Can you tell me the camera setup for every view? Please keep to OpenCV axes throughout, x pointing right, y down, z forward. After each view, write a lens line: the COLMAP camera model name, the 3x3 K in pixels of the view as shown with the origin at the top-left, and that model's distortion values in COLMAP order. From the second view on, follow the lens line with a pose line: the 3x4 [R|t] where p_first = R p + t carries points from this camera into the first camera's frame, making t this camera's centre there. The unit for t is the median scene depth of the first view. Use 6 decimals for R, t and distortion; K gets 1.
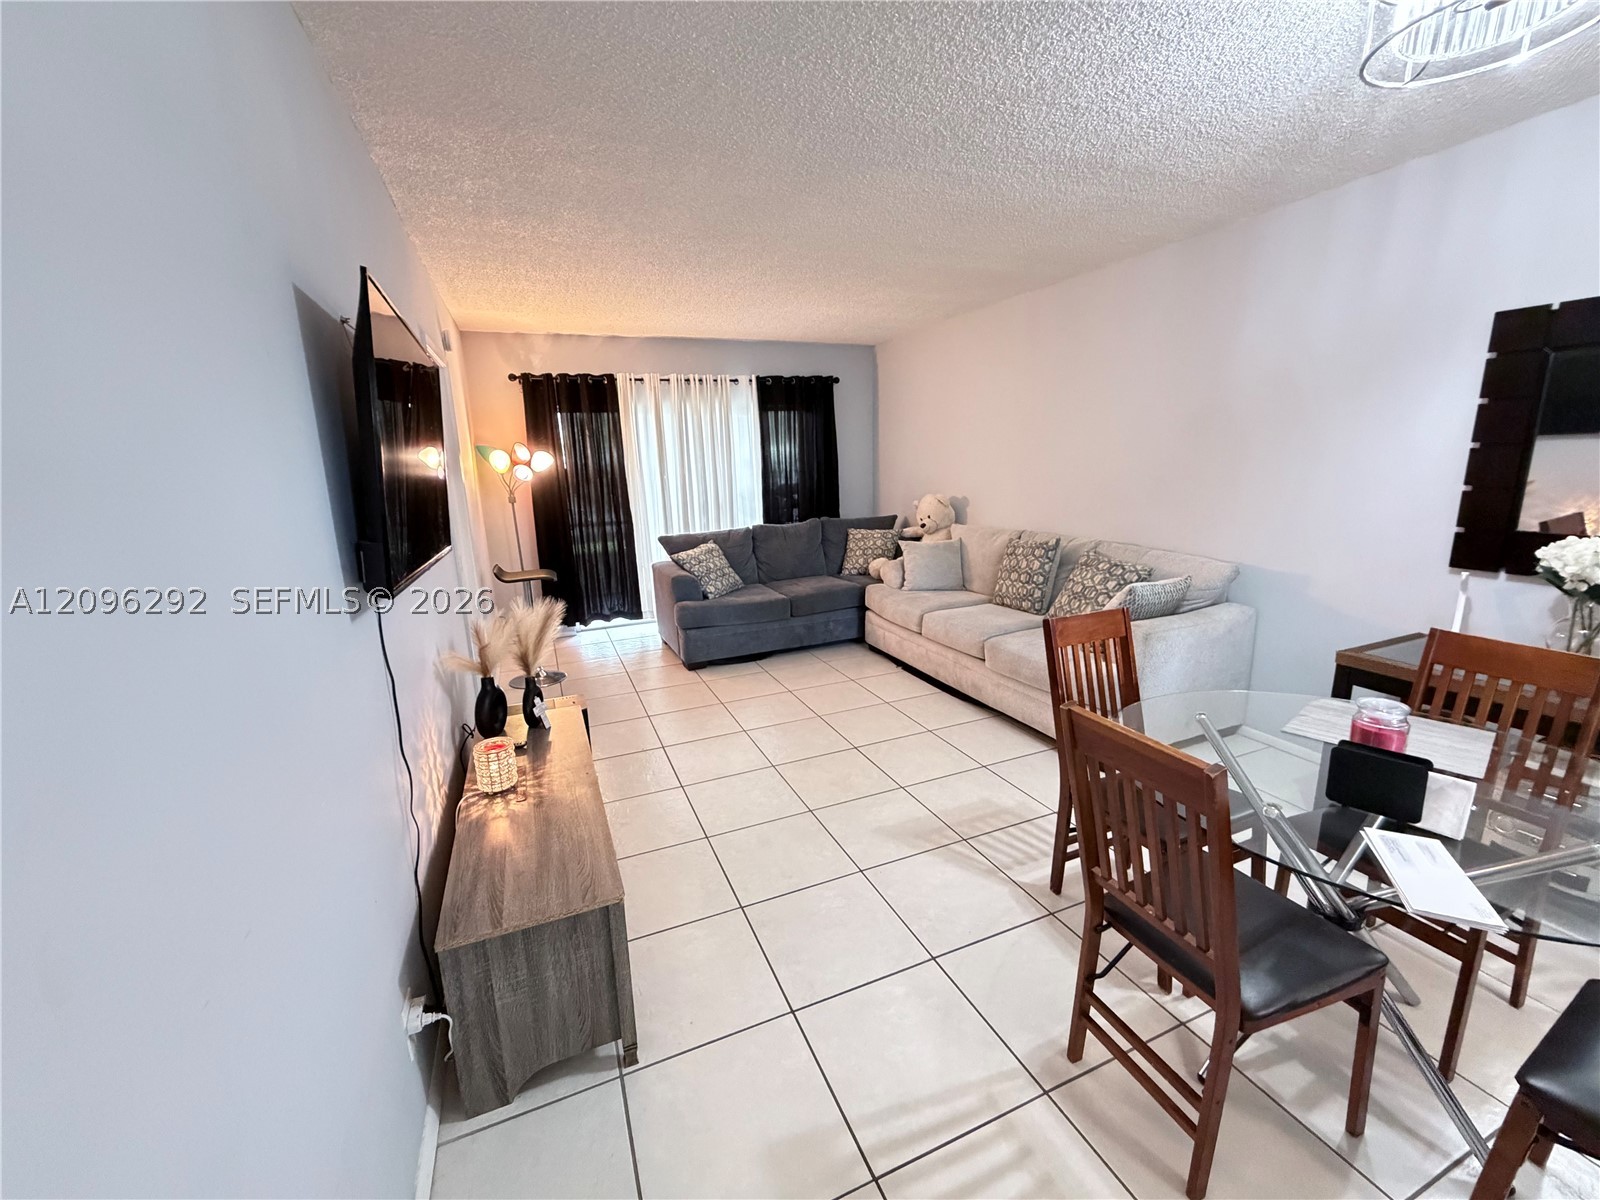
lens RADIAL K [[635.5, 0, 789.1], [0, 635.5, 603.0], [0, 0, 1]] dist [-0.002247, 0.001423]
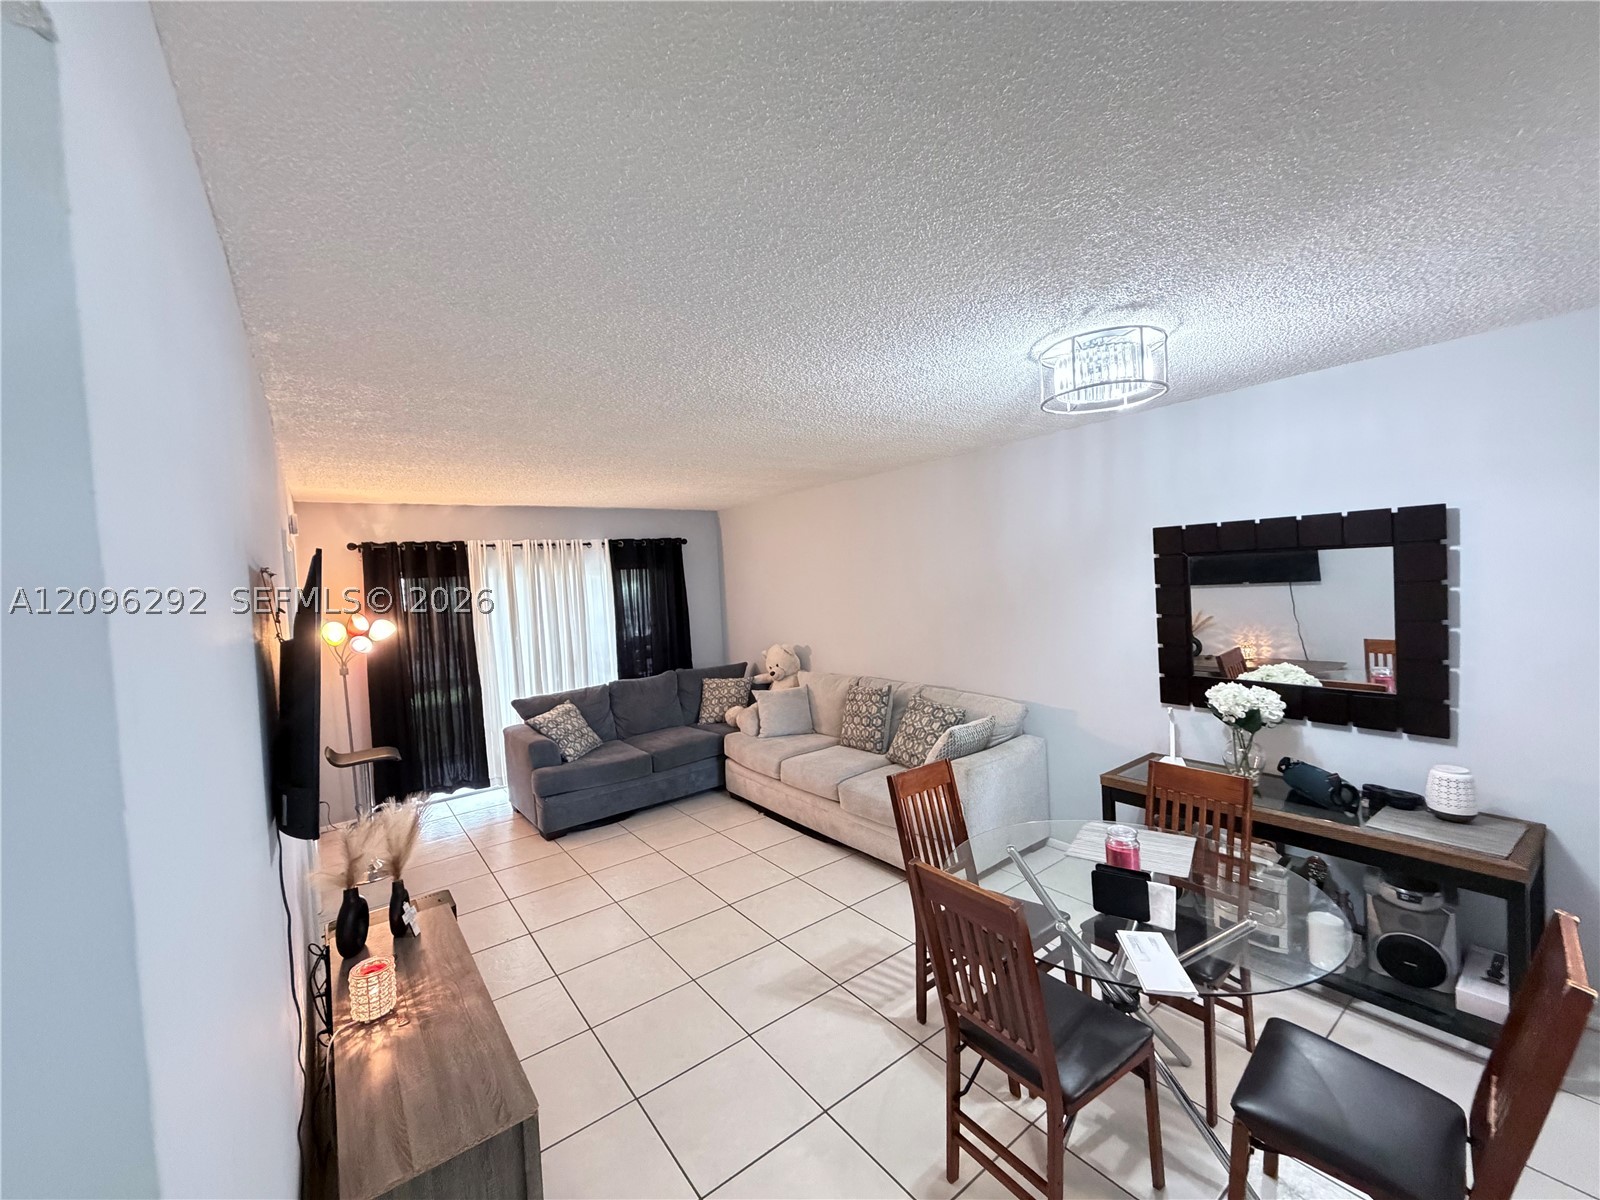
lens RADIAL K [[635.5, 0, 793.4], [0, 635.5, 607.4], [0, 0, 1]] dist [-0.002247, 0.001423]
pose [[0.967243, -0.027106, 0.252399, -0.059664], [0.075396, 0.980091, -0.183677, -0.069680], [-0.242395, 0.196690, 0.950030, -0.146331]]
